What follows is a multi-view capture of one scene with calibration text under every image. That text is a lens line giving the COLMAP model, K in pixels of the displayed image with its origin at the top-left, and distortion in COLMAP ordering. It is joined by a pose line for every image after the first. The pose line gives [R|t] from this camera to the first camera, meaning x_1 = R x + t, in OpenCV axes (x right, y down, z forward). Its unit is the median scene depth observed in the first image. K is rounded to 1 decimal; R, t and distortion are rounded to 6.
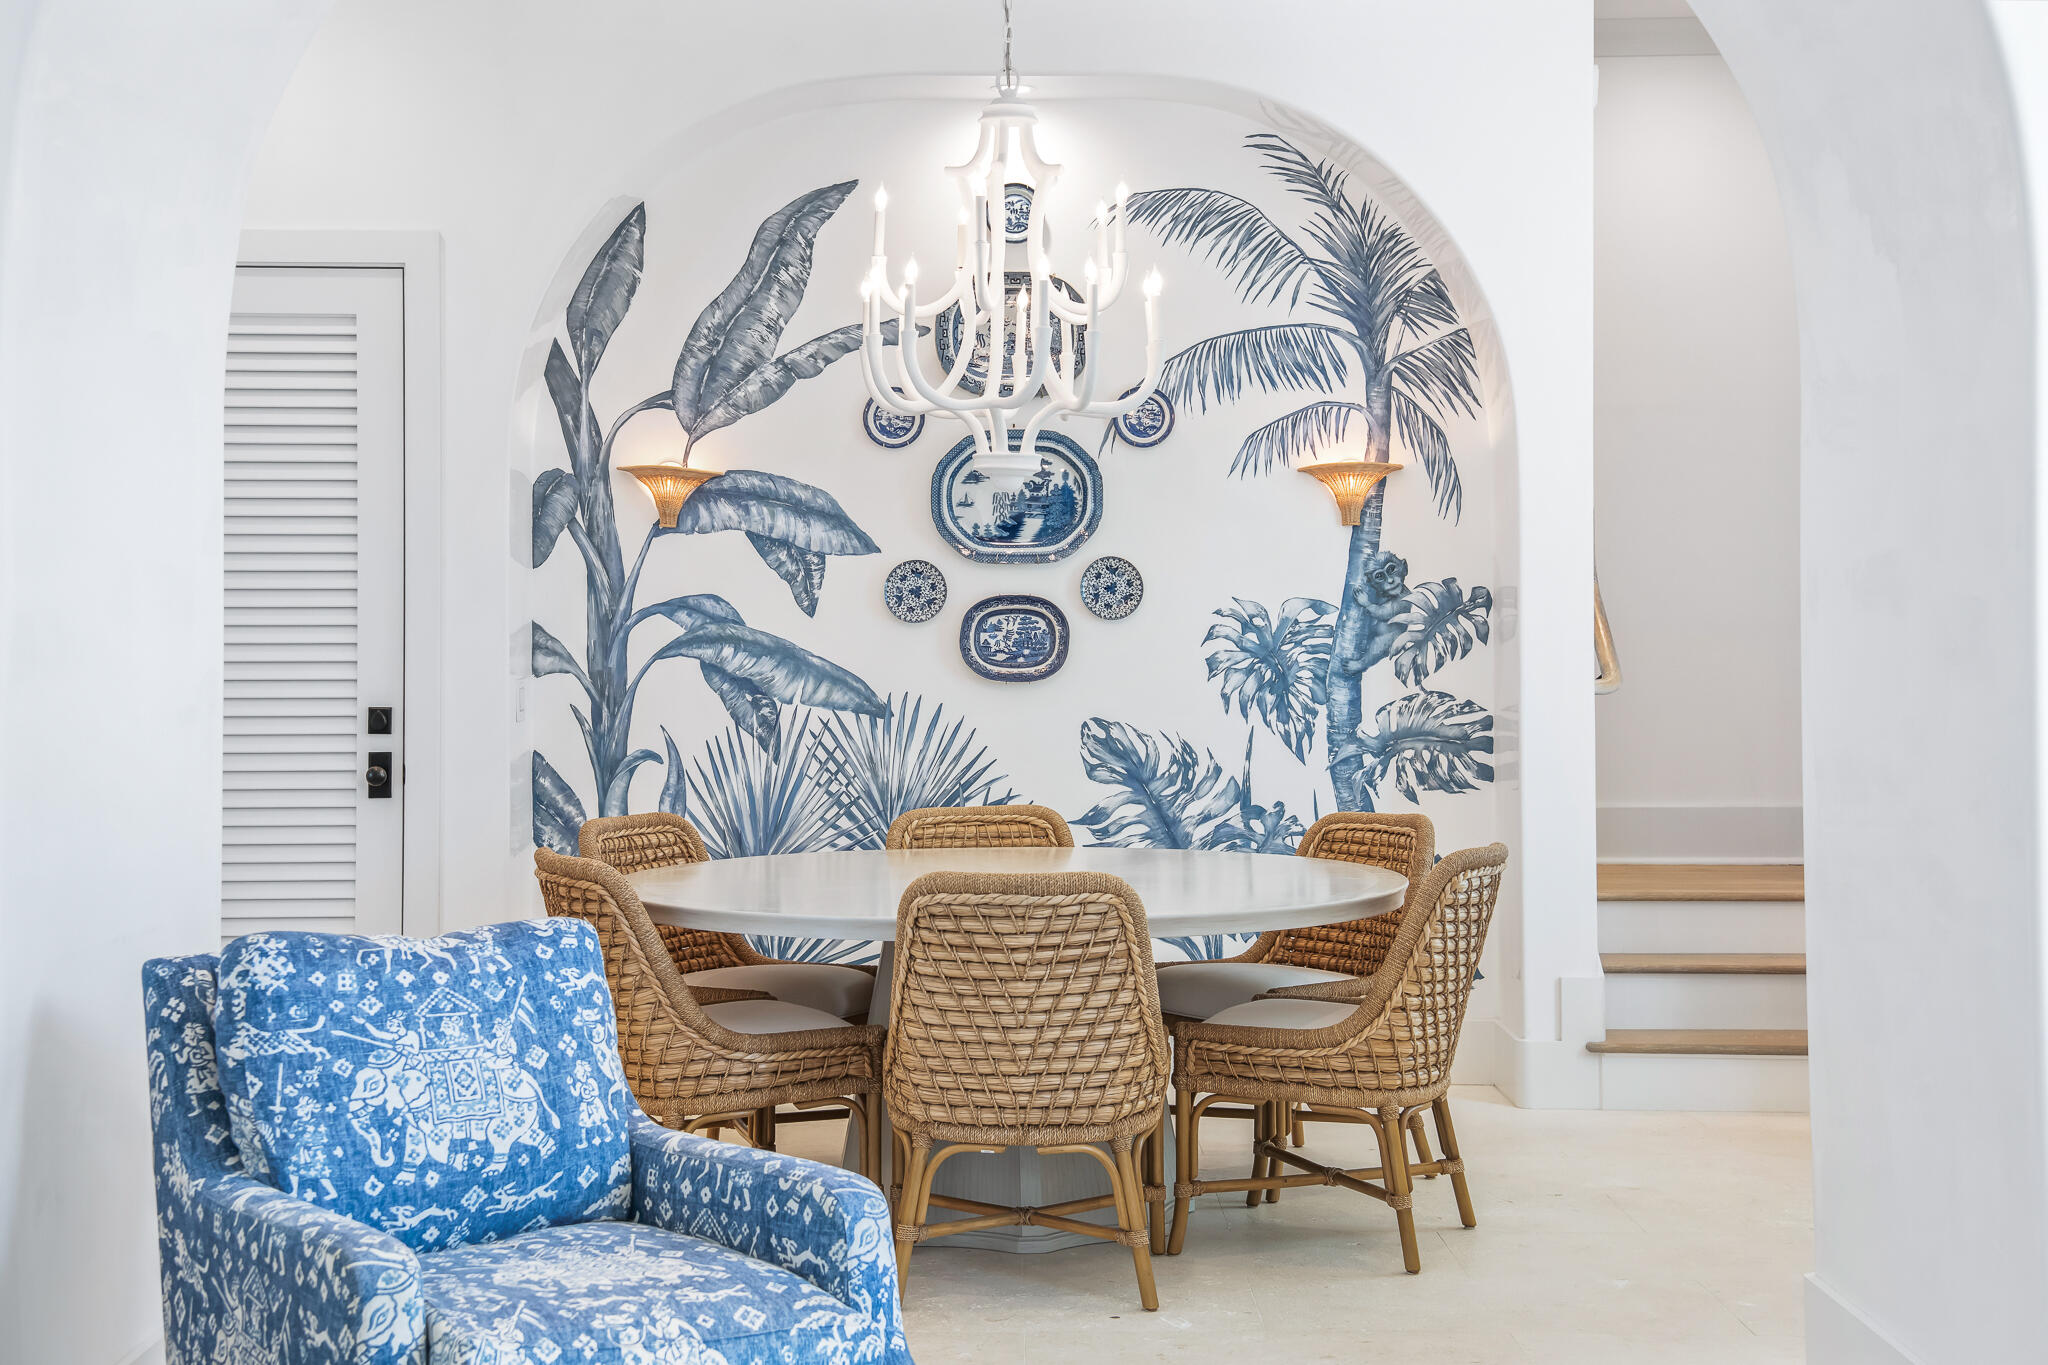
lens RADIAL K [[3007.7, 0, 1022.9], [0, 3007.7, 674.5], [0, 0, 1]] dist [0.048919, 0.000000]
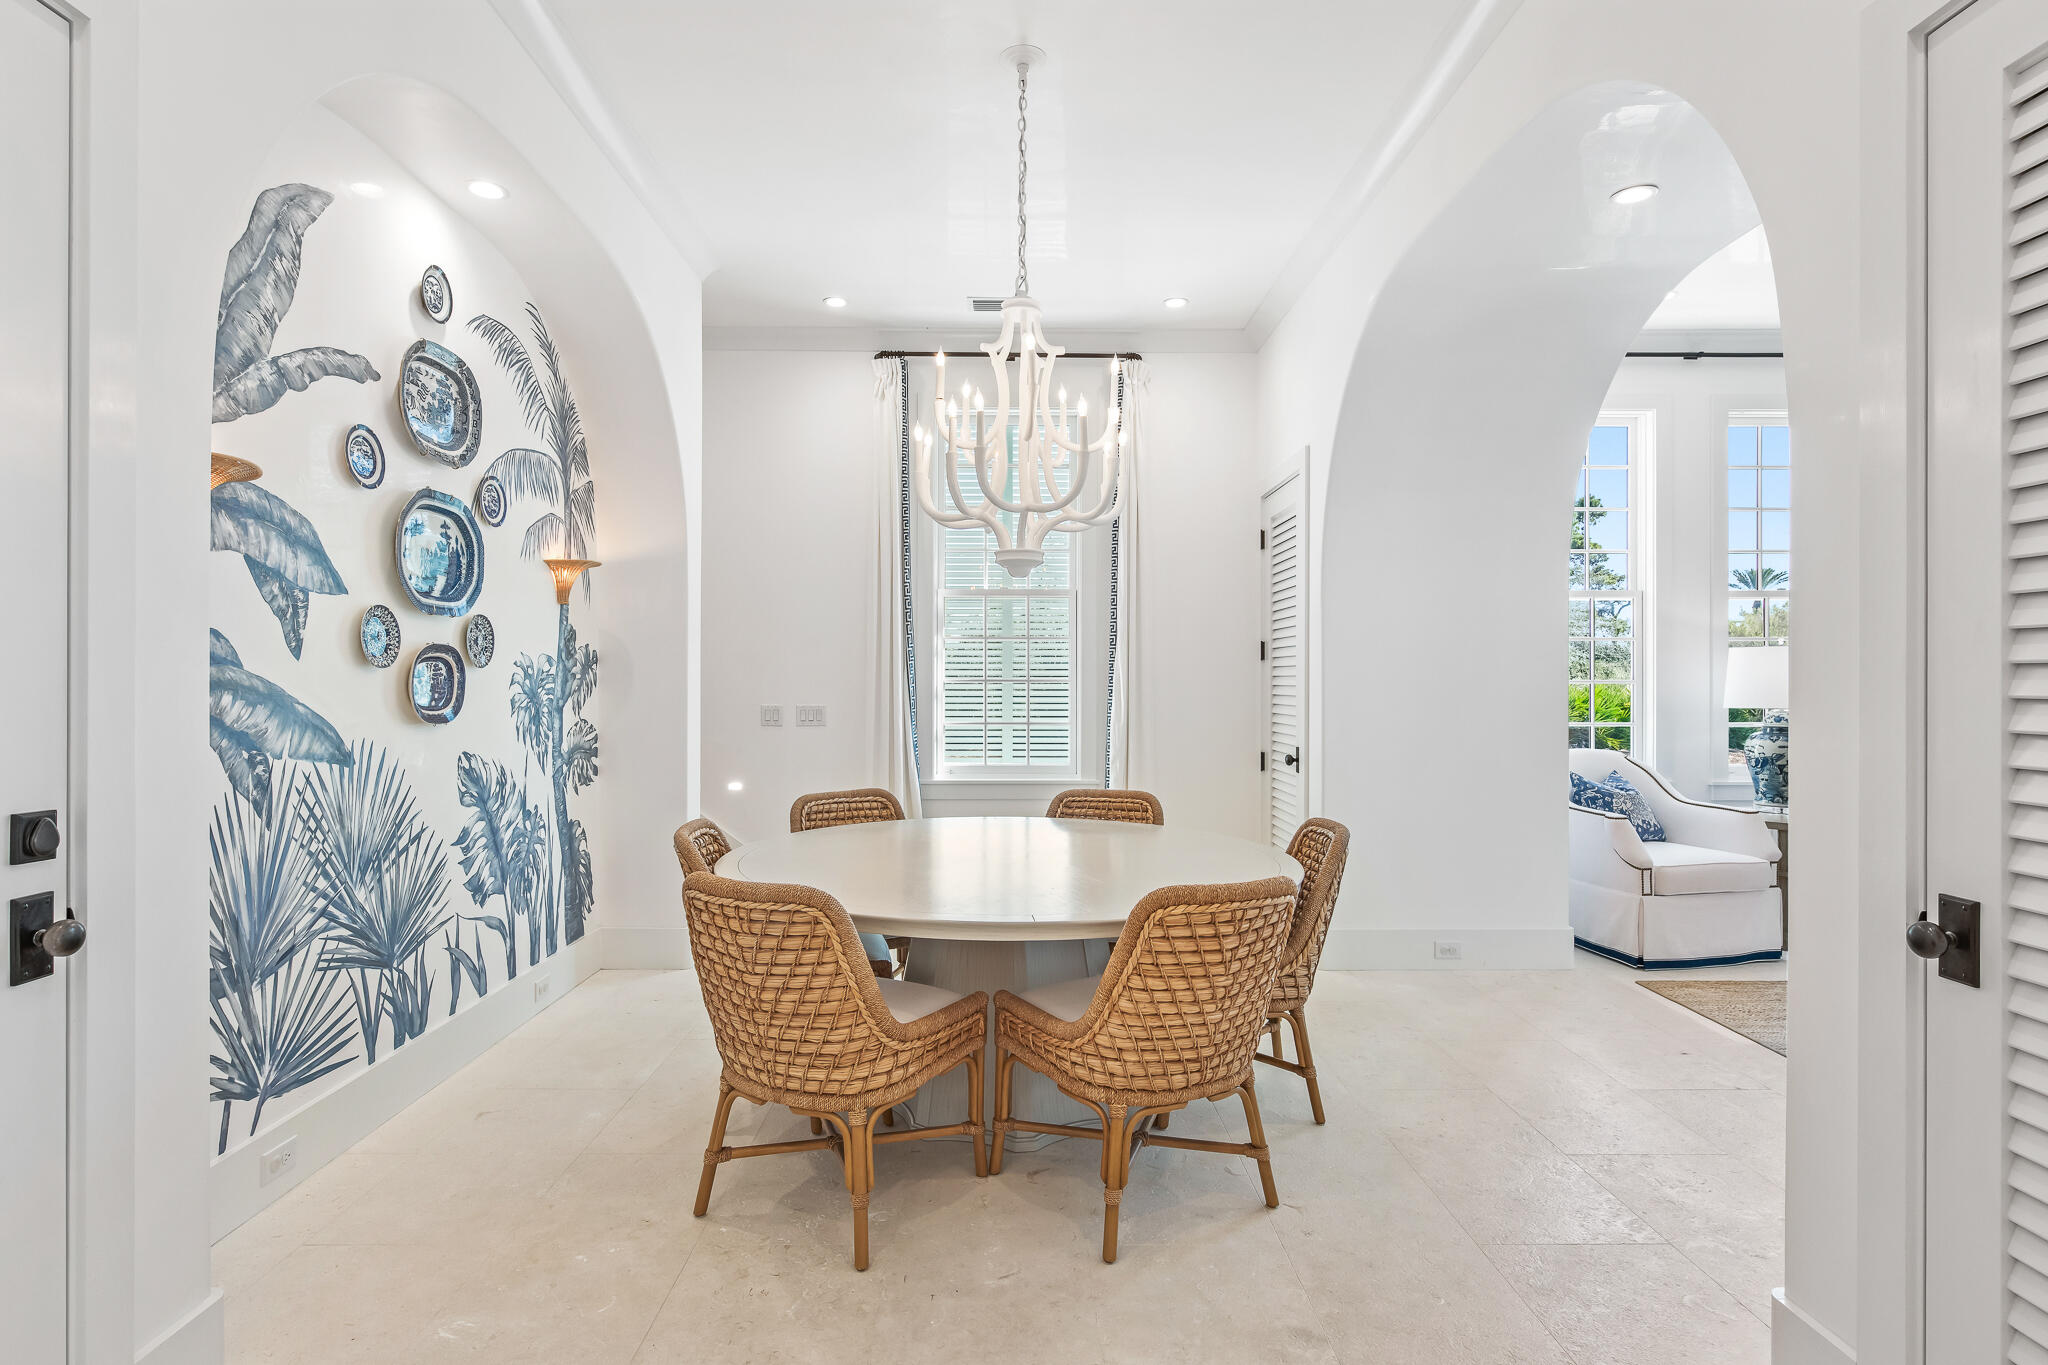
lens RADIAL K [[994.5, 0, 1022.2], [0, 994.5, 695.5], [0, 0, 1]] dist [-0.000983, -0.000869]
pose [[0.081213, -0.012066, 0.996624, -0.346620], [0.015907, 0.999815, 0.010808, -0.008240], [-0.996570, 0.014976, 0.081390, 0.761448]]
